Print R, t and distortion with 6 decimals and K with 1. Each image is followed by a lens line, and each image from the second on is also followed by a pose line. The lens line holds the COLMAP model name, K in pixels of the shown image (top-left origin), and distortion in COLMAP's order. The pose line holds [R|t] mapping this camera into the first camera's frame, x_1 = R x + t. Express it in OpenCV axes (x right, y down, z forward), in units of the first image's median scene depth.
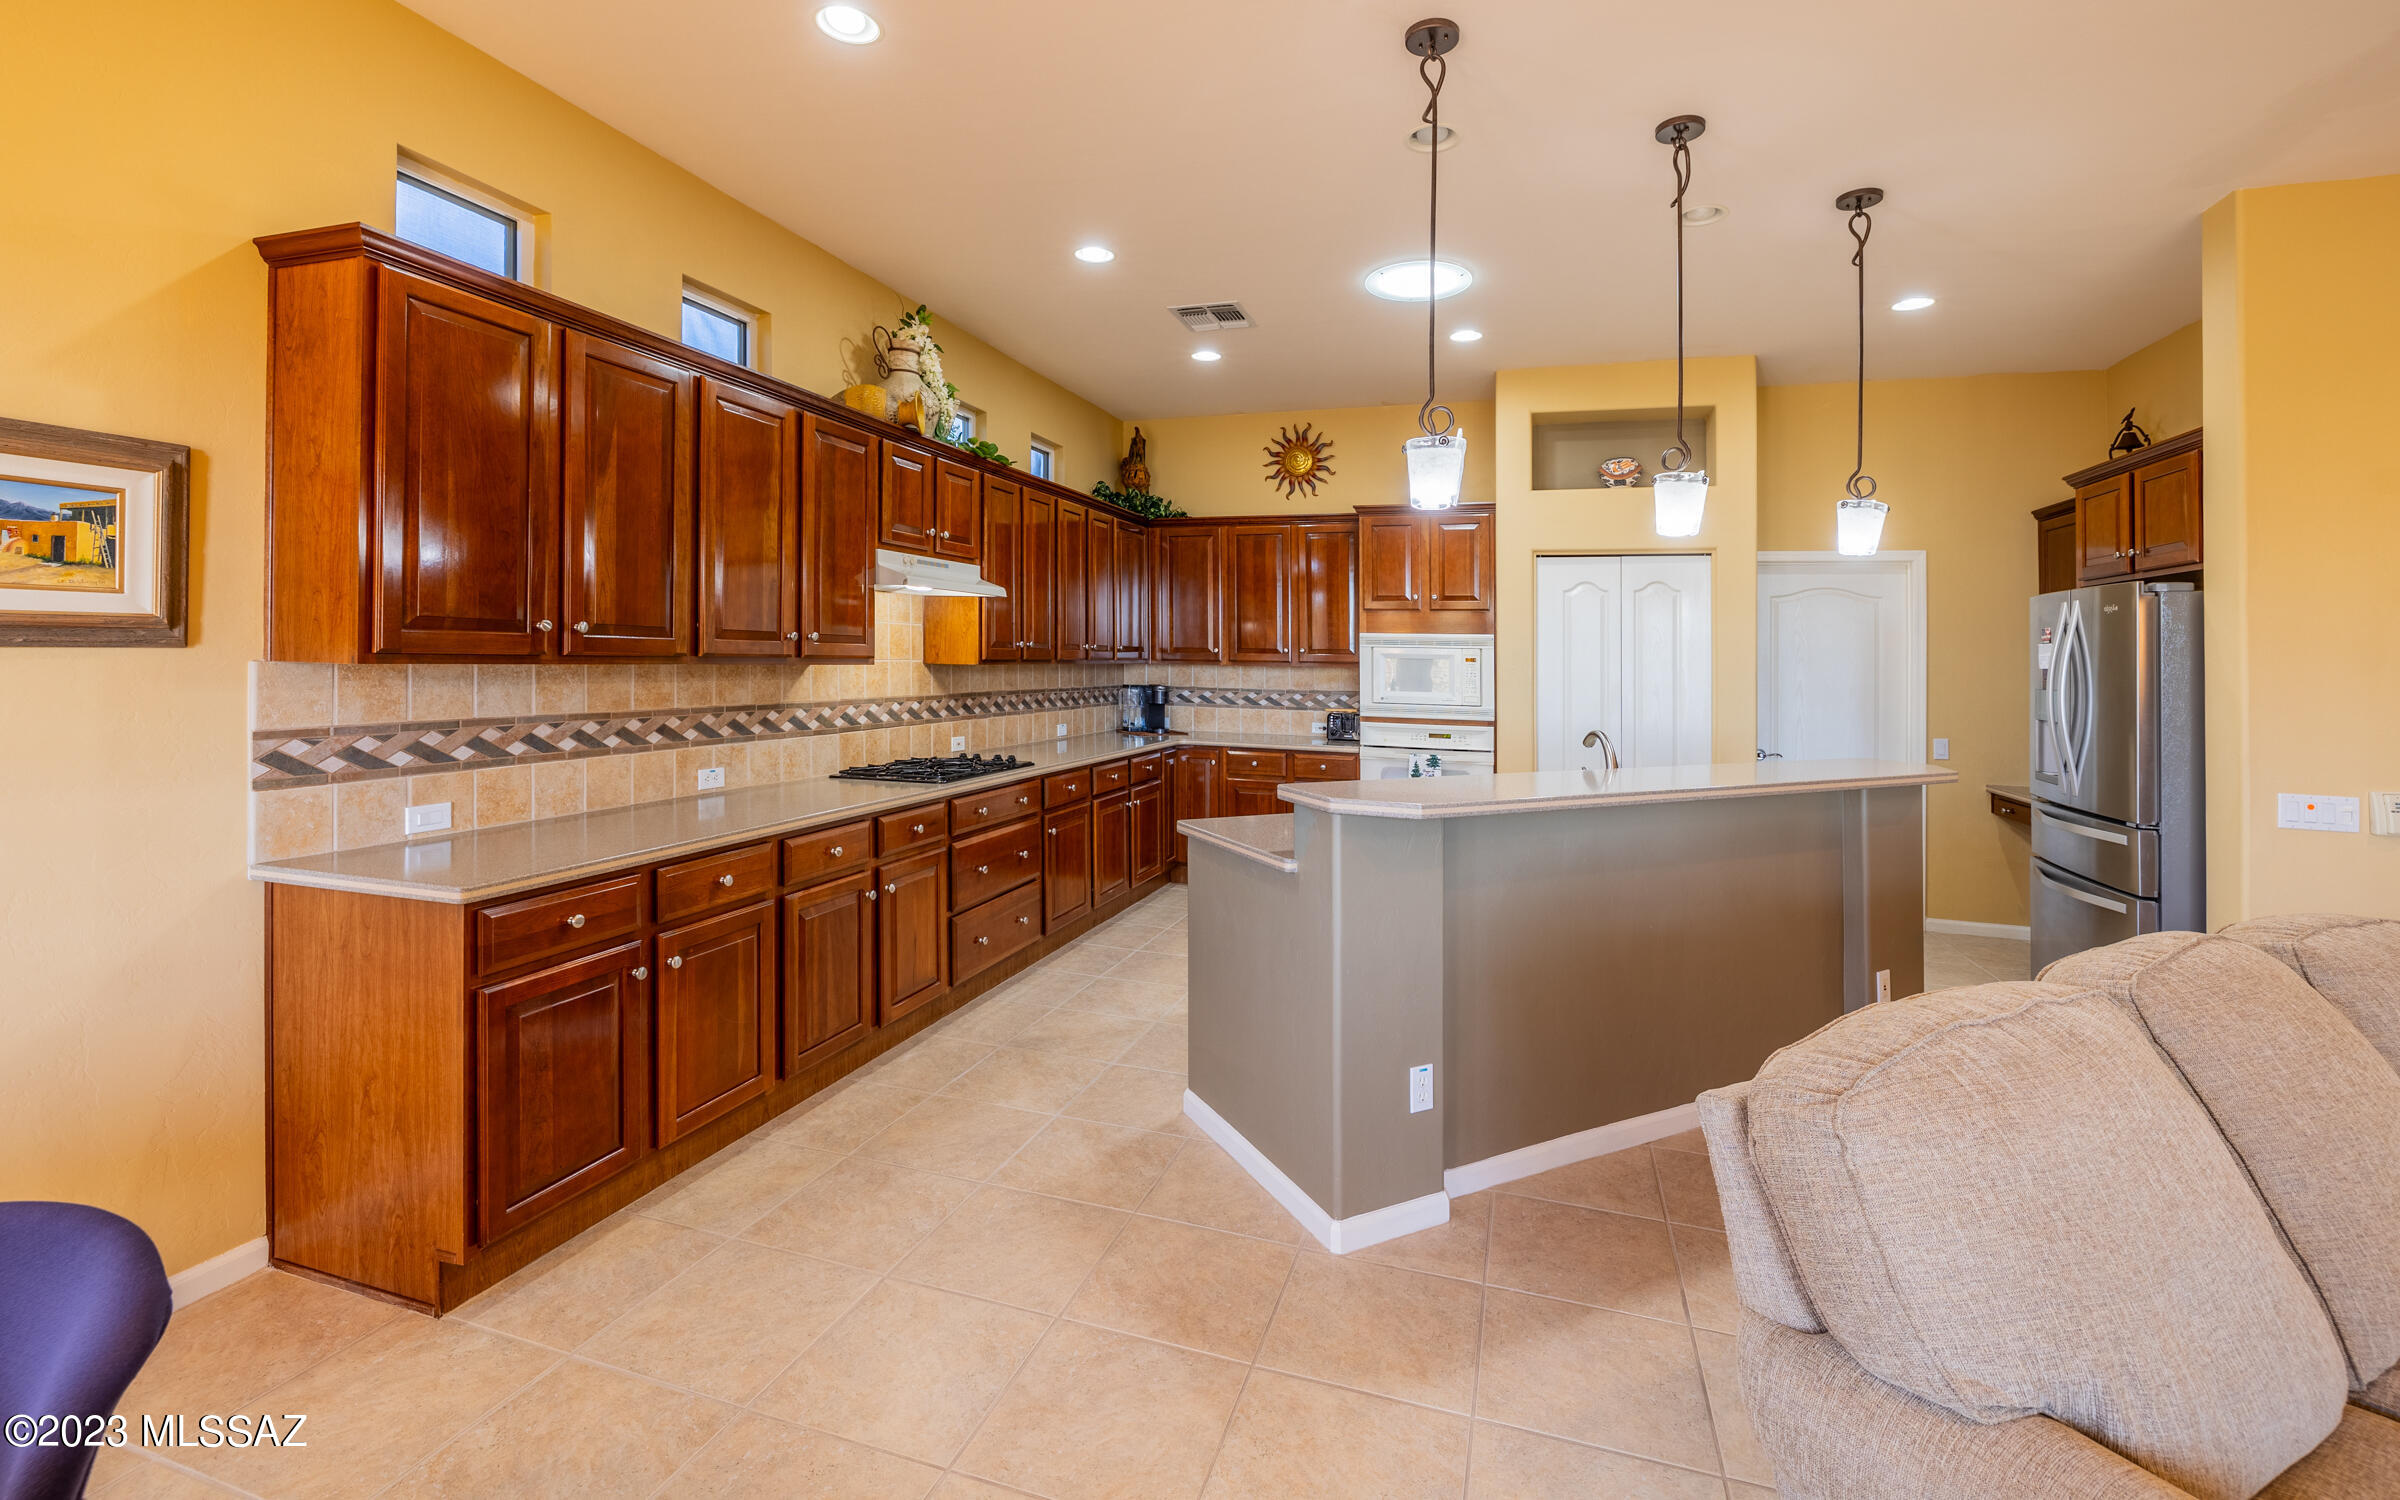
lens RADIAL K [[1022.1, 0, 1213.5], [0, 1022.1, 668.3], [0, 0, 1]] dist [-0.000451, 0.000080]
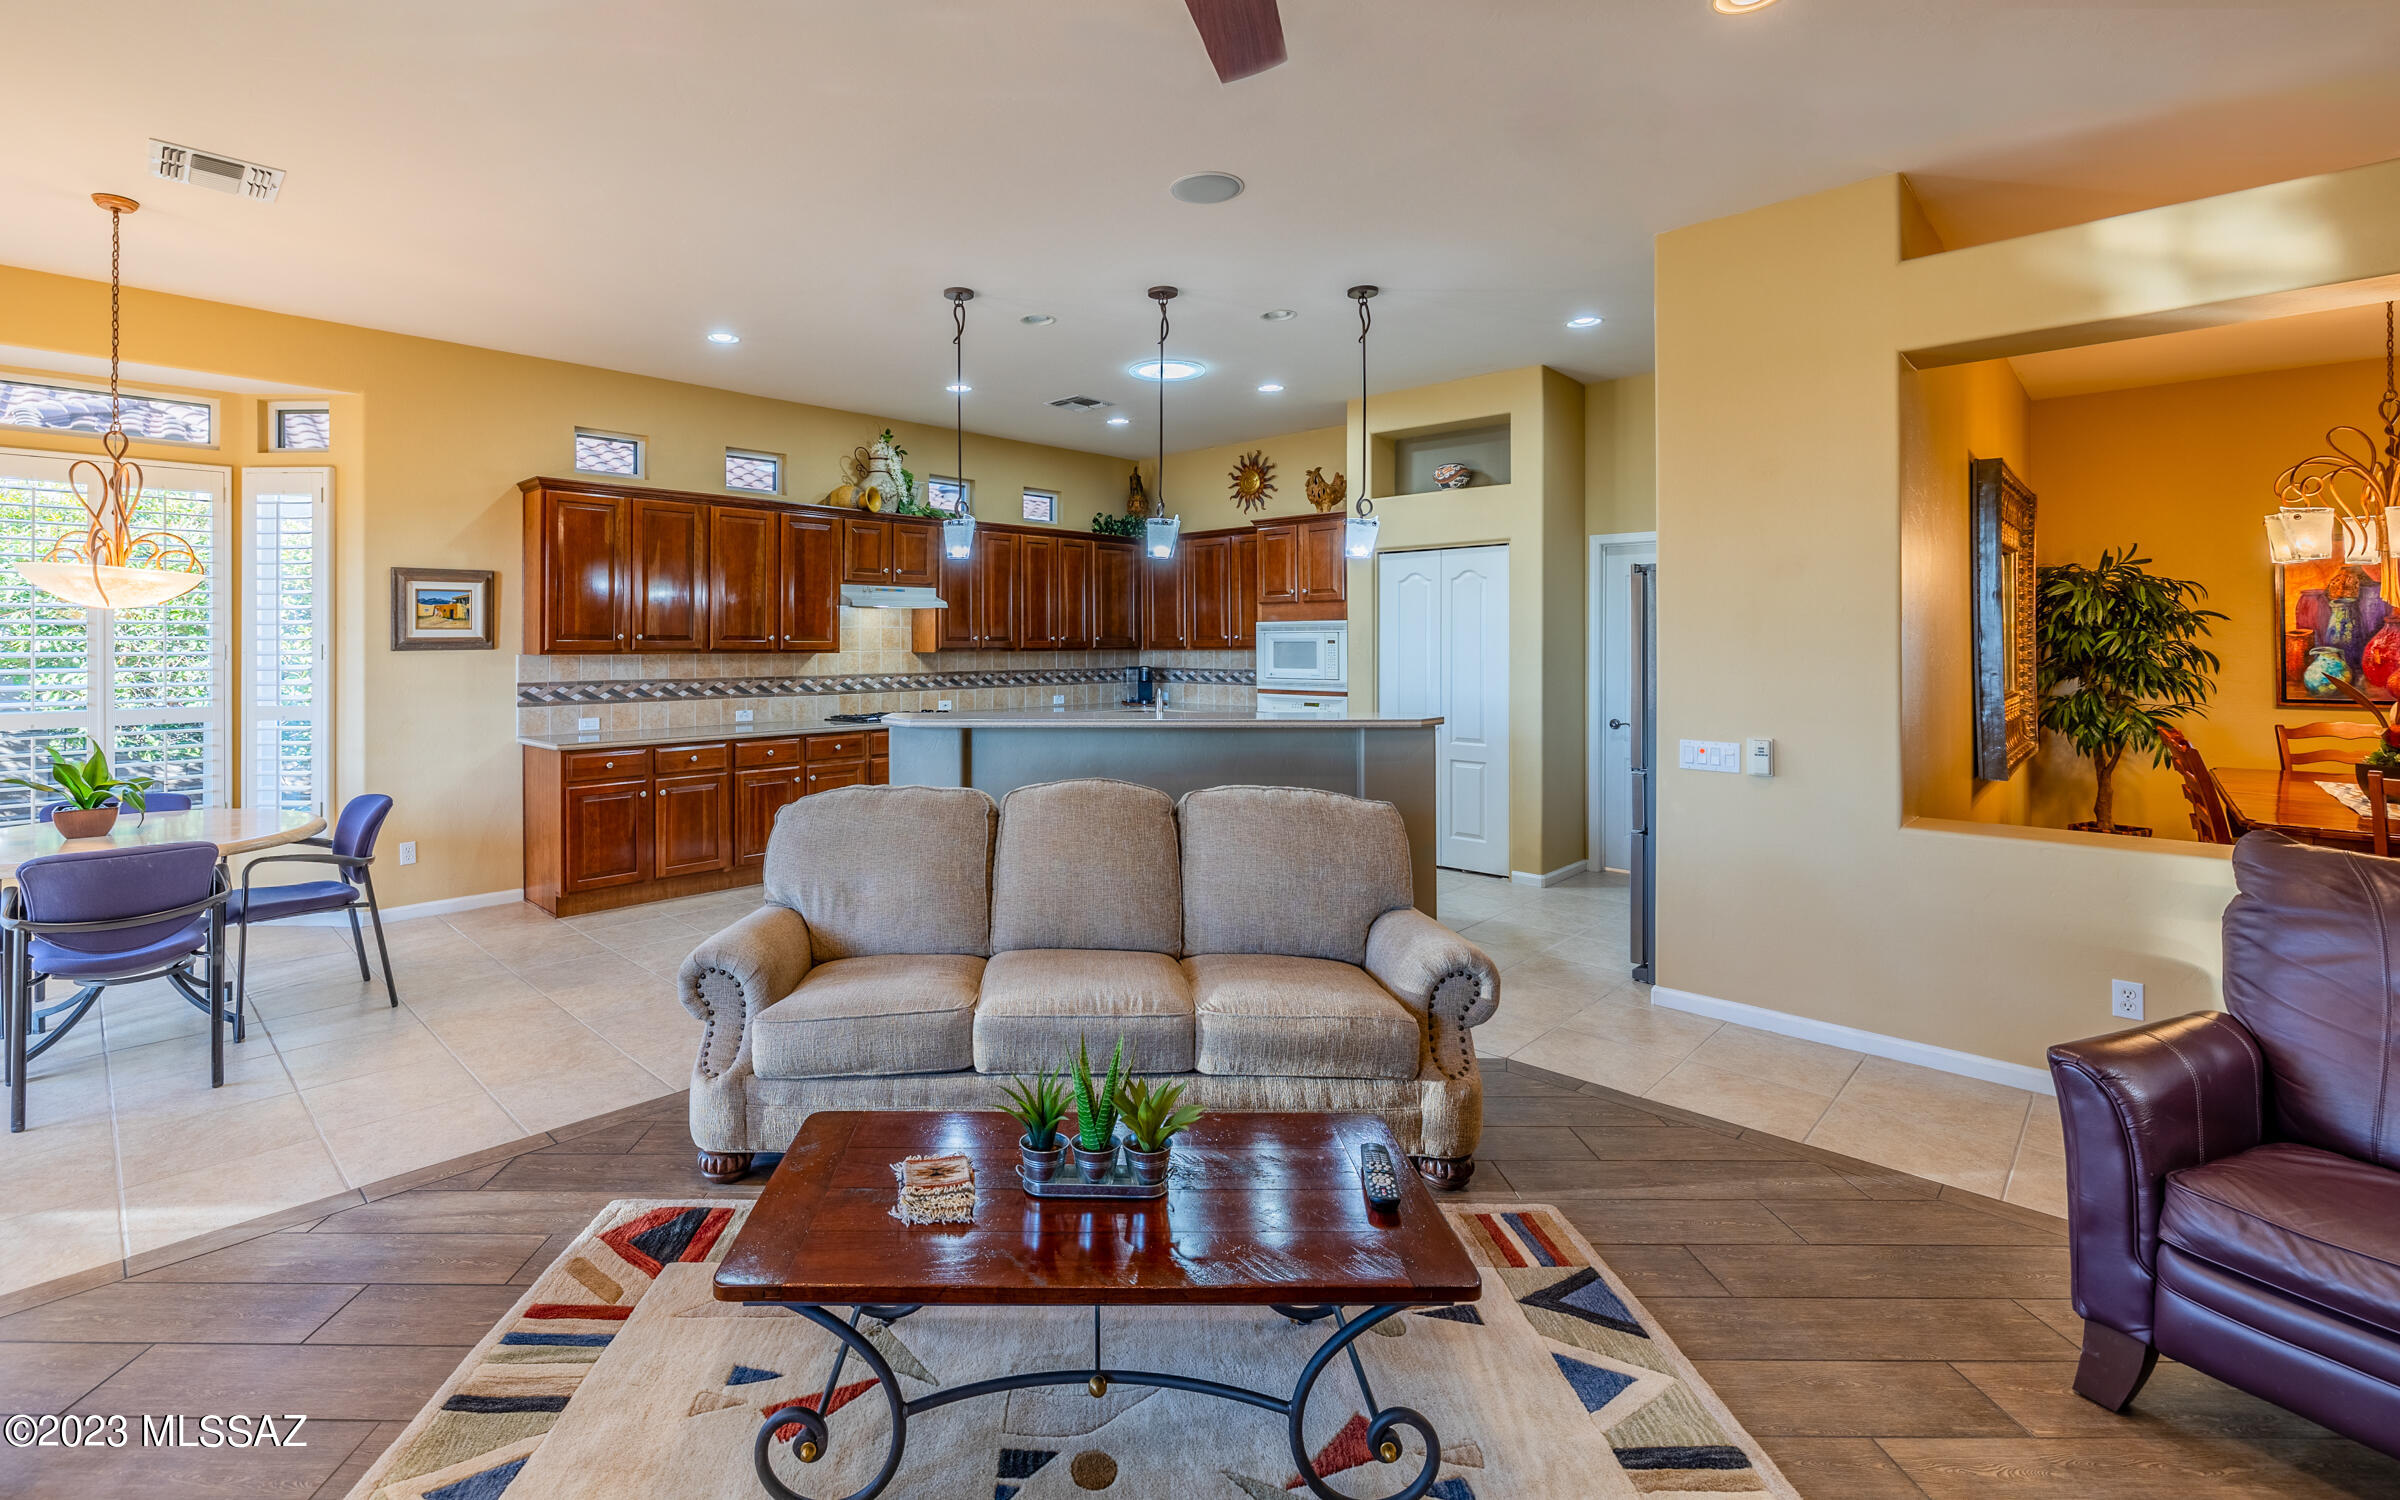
lens RADIAL K [[1062.1, 0, 1093.1], [0, 1062.1, 647.5], [0, 0, 1]] dist [-0.000580, -0.000075]
pose [[0.884674, -0.019533, -0.465802, 0.900791], [0.014084, 0.999786, -0.015176, 0.020897], [0.465998, 0.006865, 0.884759, -0.376781]]
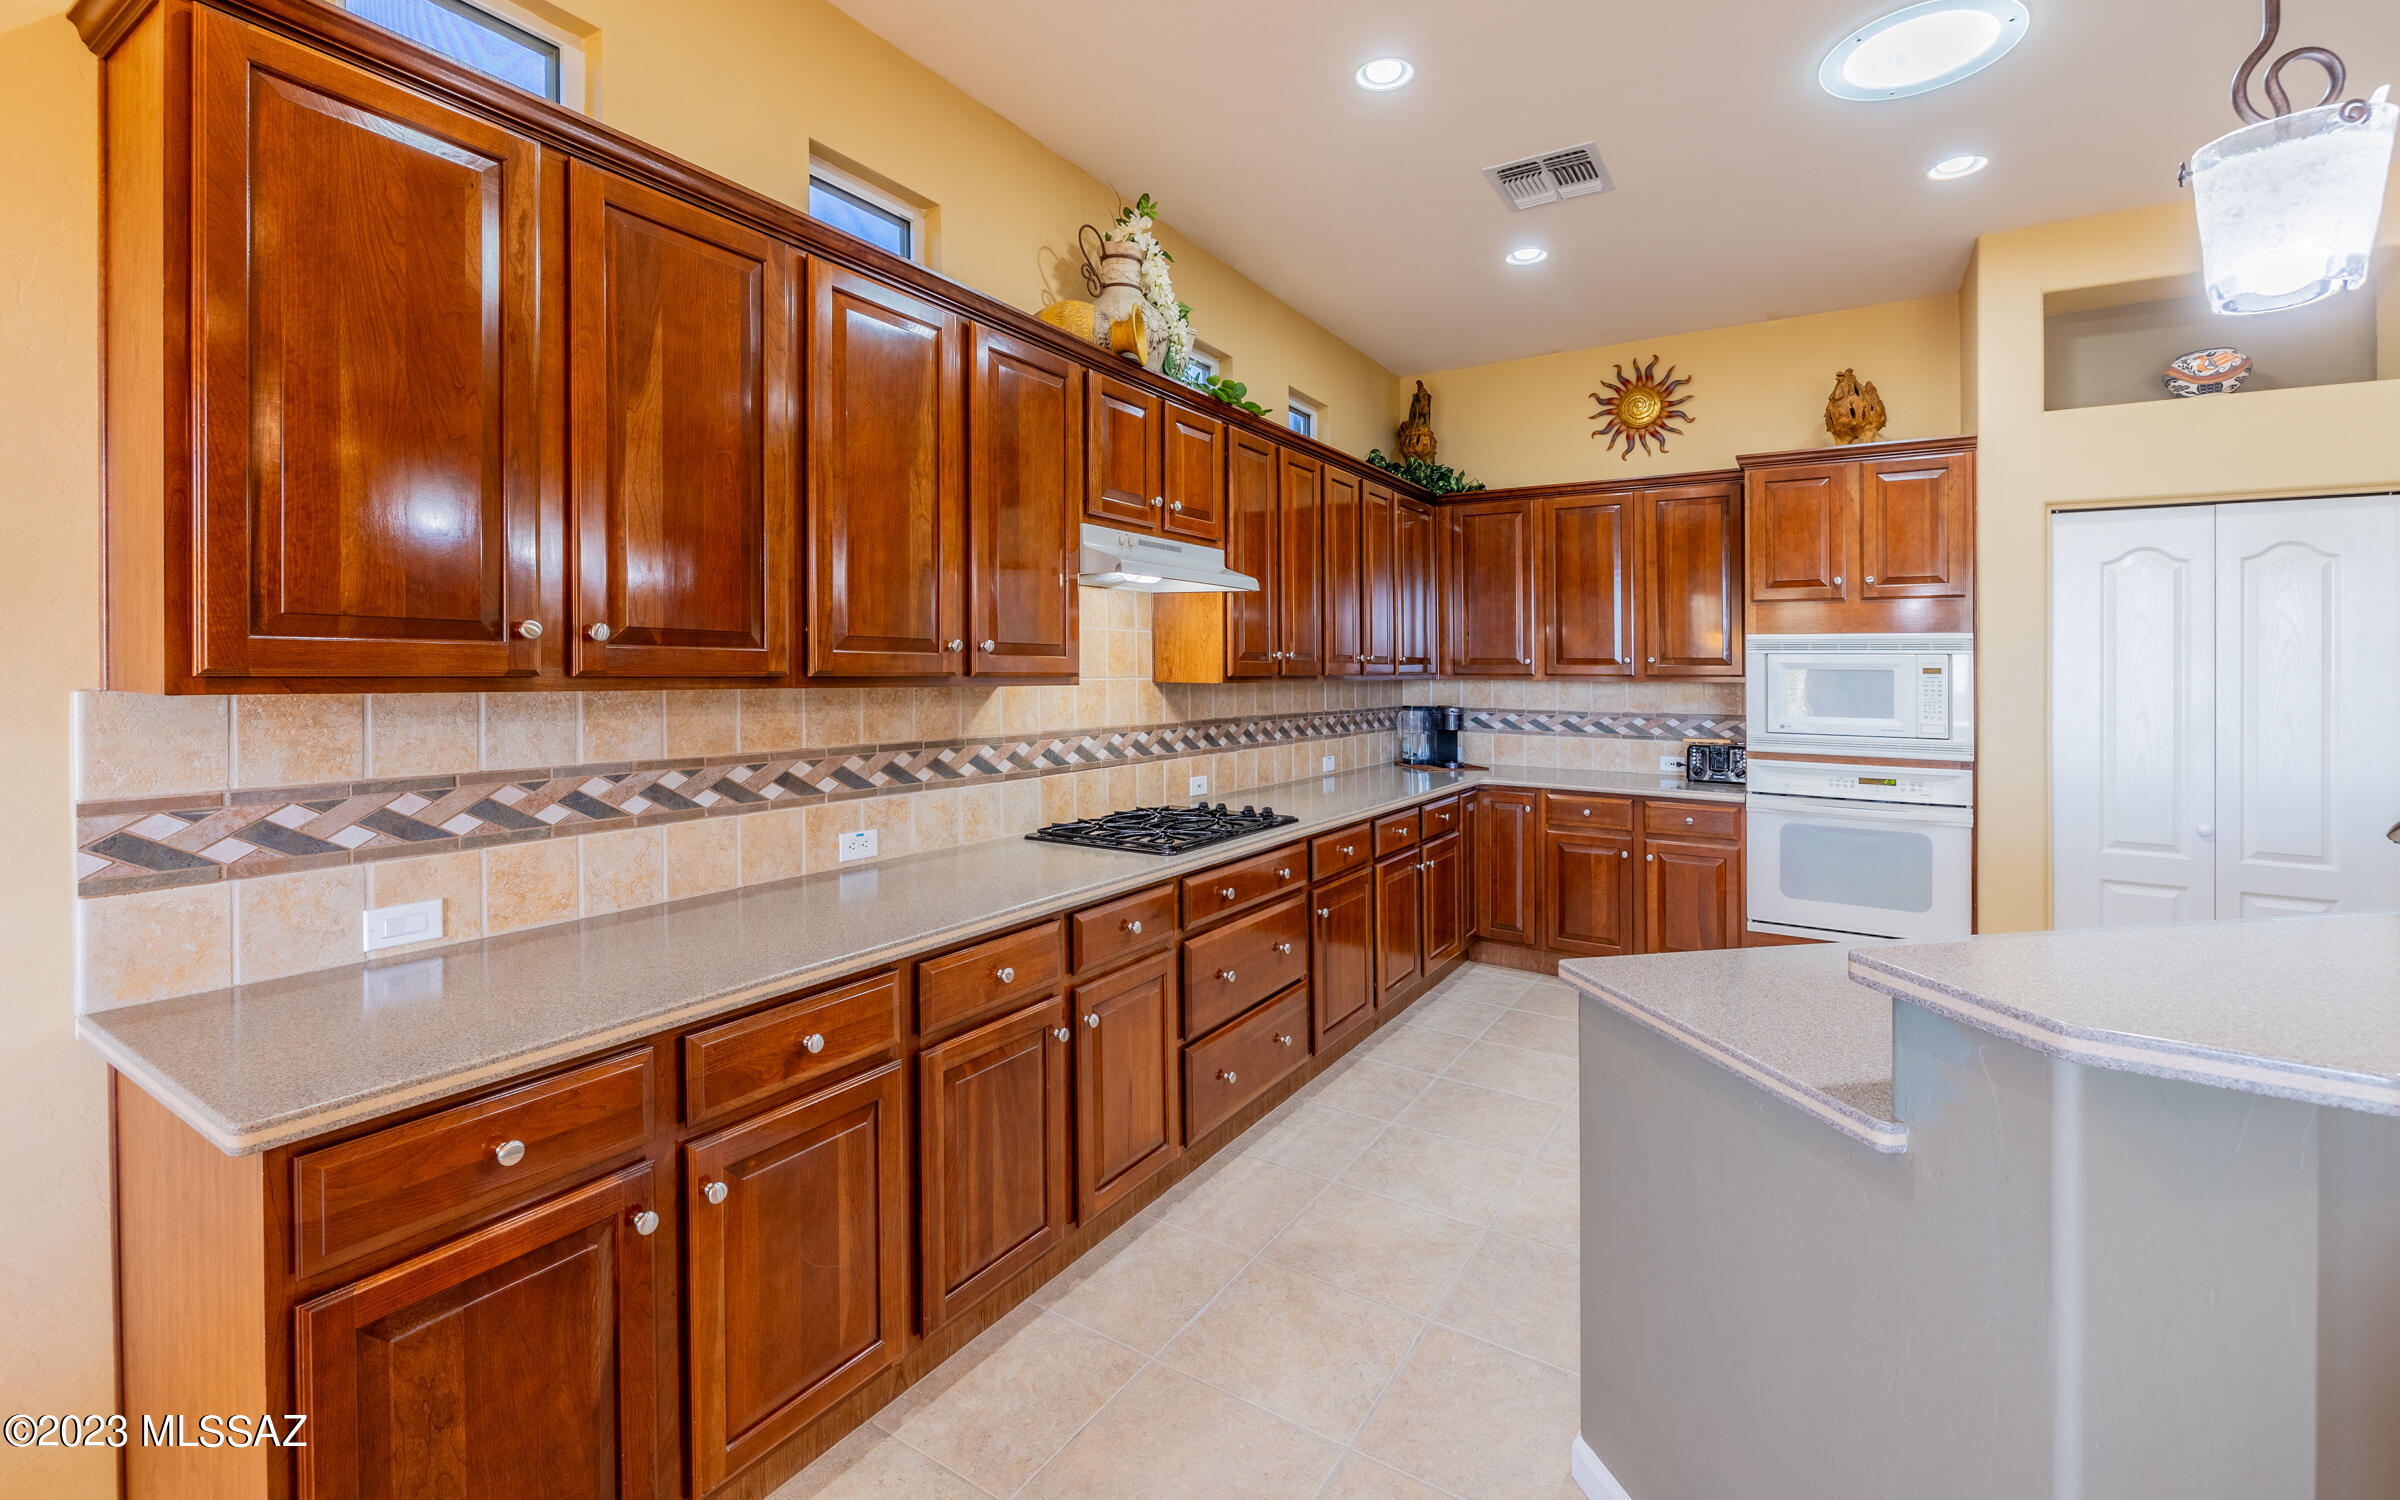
lens RADIAL K [[1024.9, 0, 1214.8], [0, 1024.9, 690.6], [0, 0, 1]] dist [-0.000345, 0.000006]
pose [[0.970537, -0.004242, -0.240915, -0.069166], [0.006184, 0.999954, 0.007304, -0.004535], [0.240873, -0.008579, 0.970519, 0.339881]]
